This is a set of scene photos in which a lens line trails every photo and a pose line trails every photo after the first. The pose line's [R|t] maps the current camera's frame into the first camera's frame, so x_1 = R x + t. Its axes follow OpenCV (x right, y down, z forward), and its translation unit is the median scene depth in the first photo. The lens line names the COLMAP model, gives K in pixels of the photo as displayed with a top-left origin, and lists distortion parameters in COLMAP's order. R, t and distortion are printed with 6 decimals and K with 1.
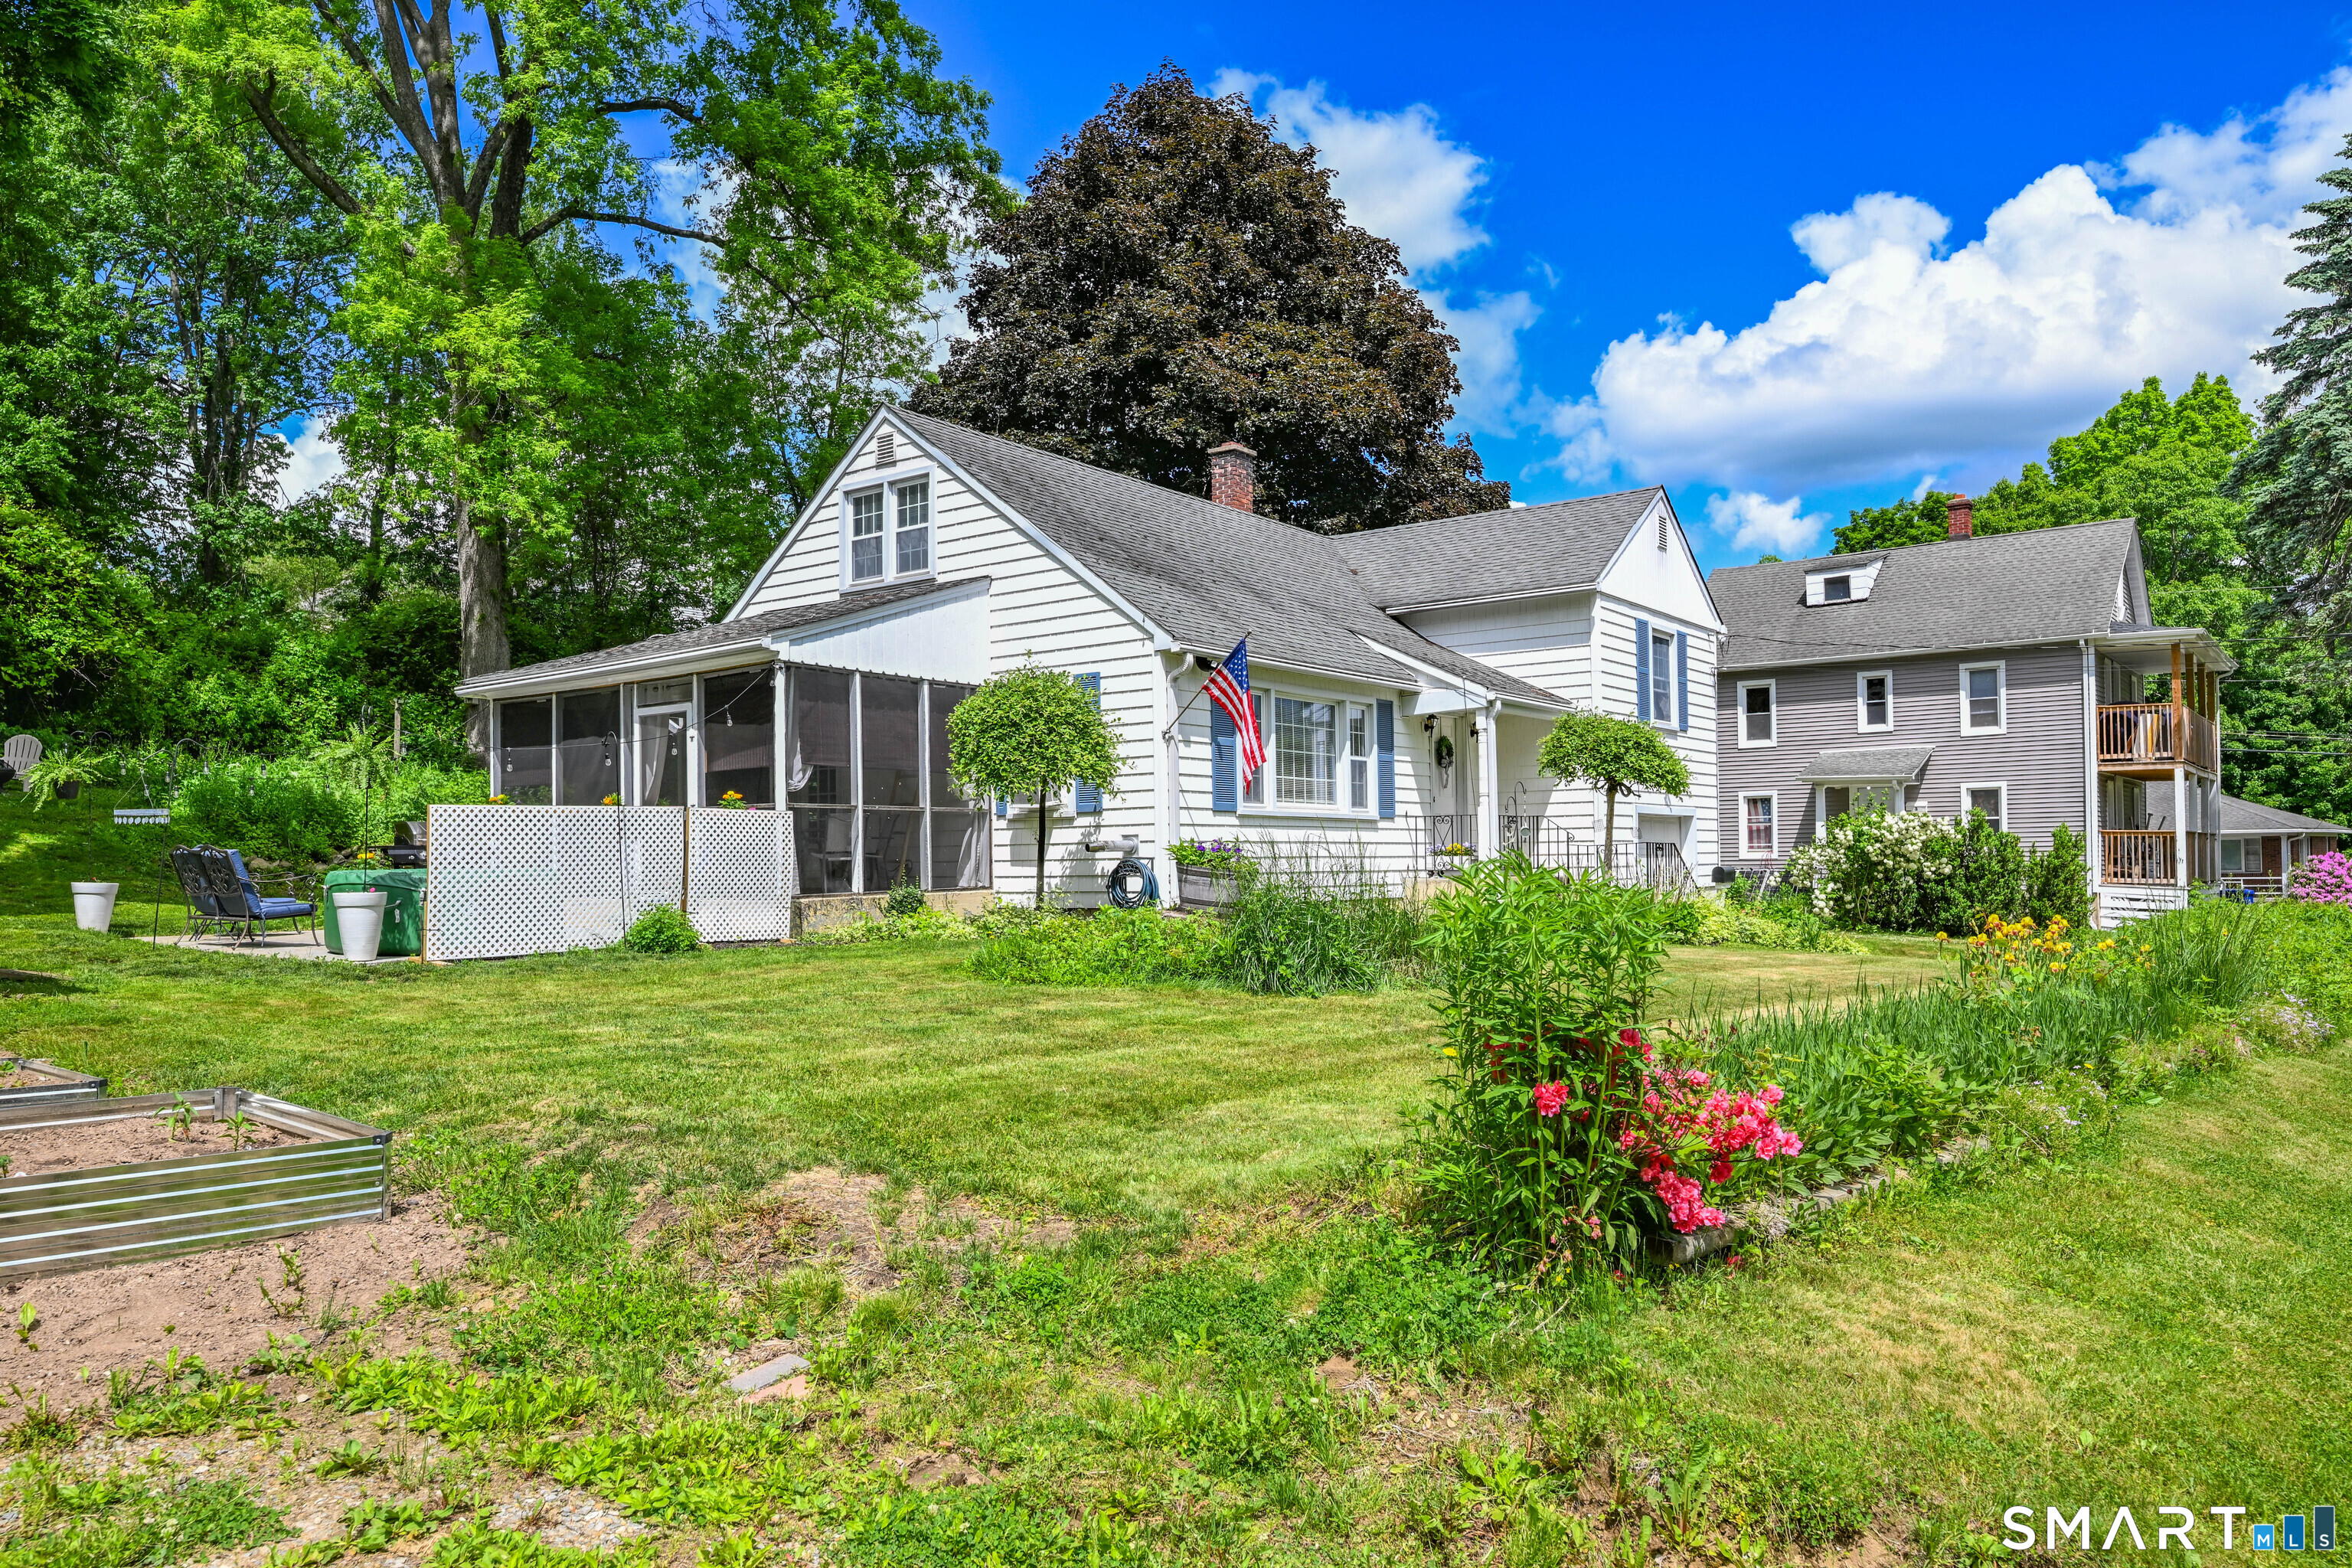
lens RADIAL K [[1671.3, 0, 1176.0], [0, 1671.3, 784.0], [0, 0, 1]] dist [0.000745, -0.000282]
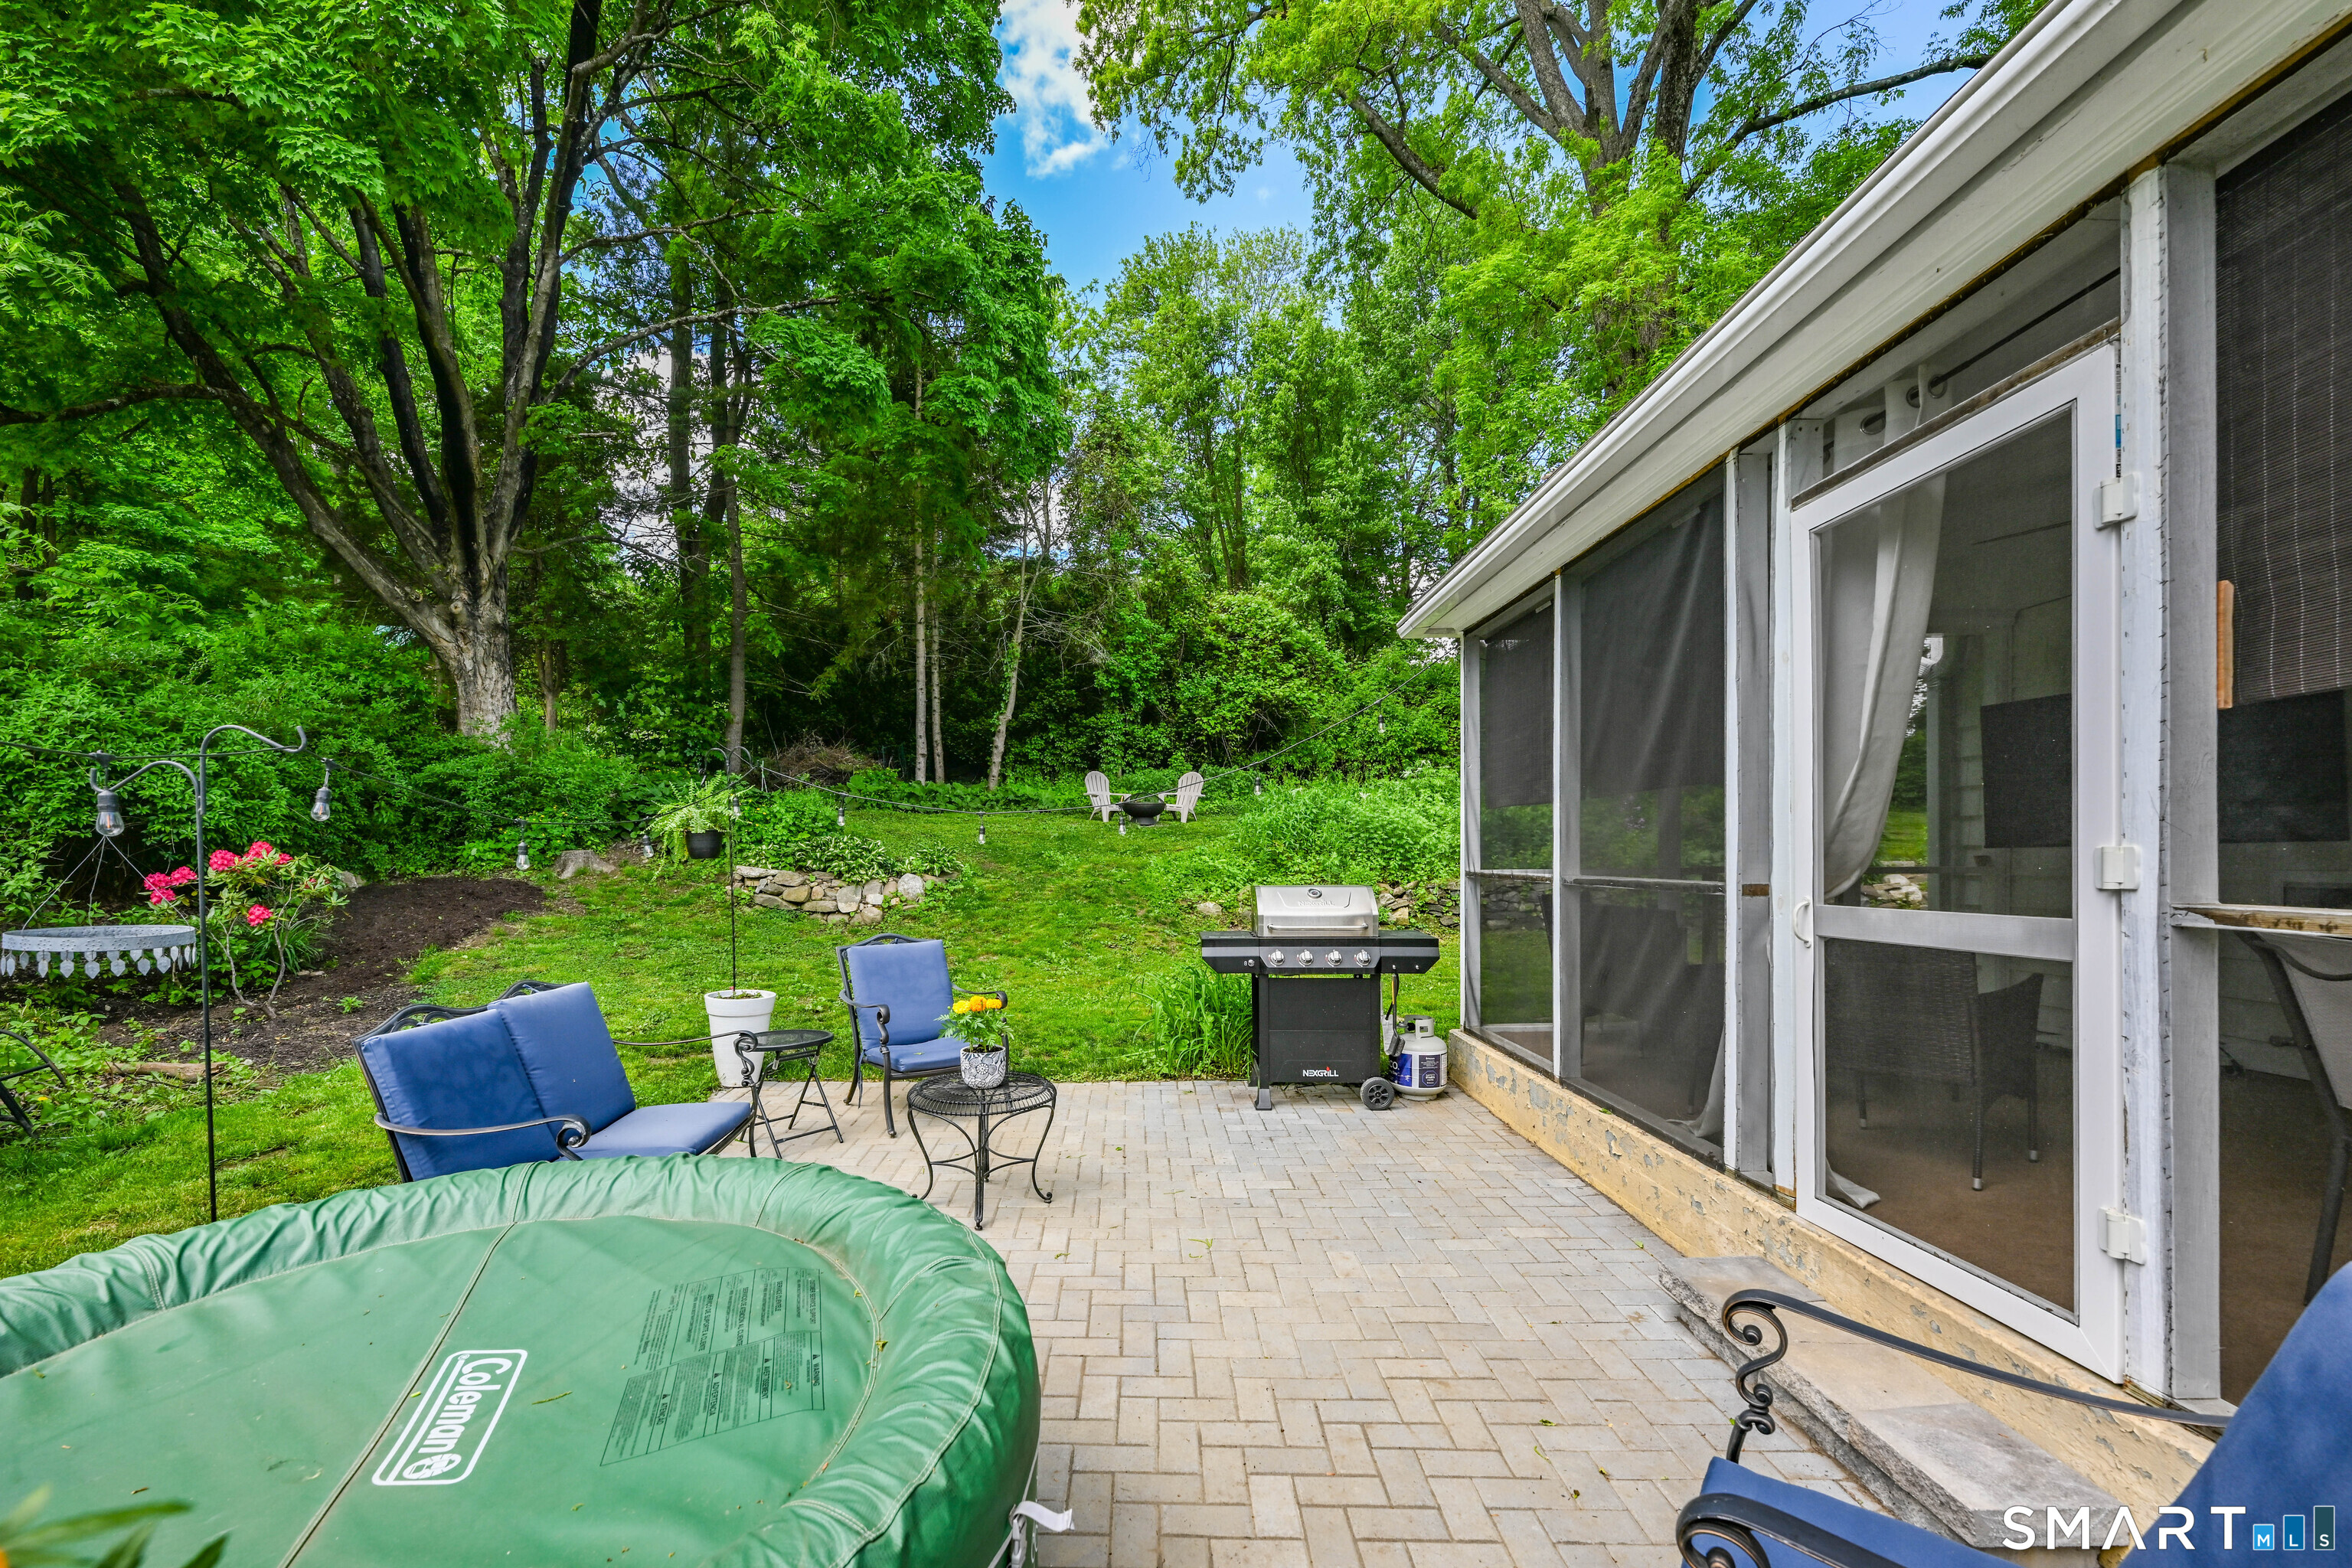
lens RADIAL K [[1015.5, 0, 1176.0], [0, 1015.5, 784.0], [0, 0, 1]] dist [0.000096, 0.000046]
pose [[0.641183, -0.058165, -0.765181, -0.225156], [0.050636, 0.998157, -0.033444, -0.000300], [0.765716, -0.017302, 0.642946, 0.697408]]
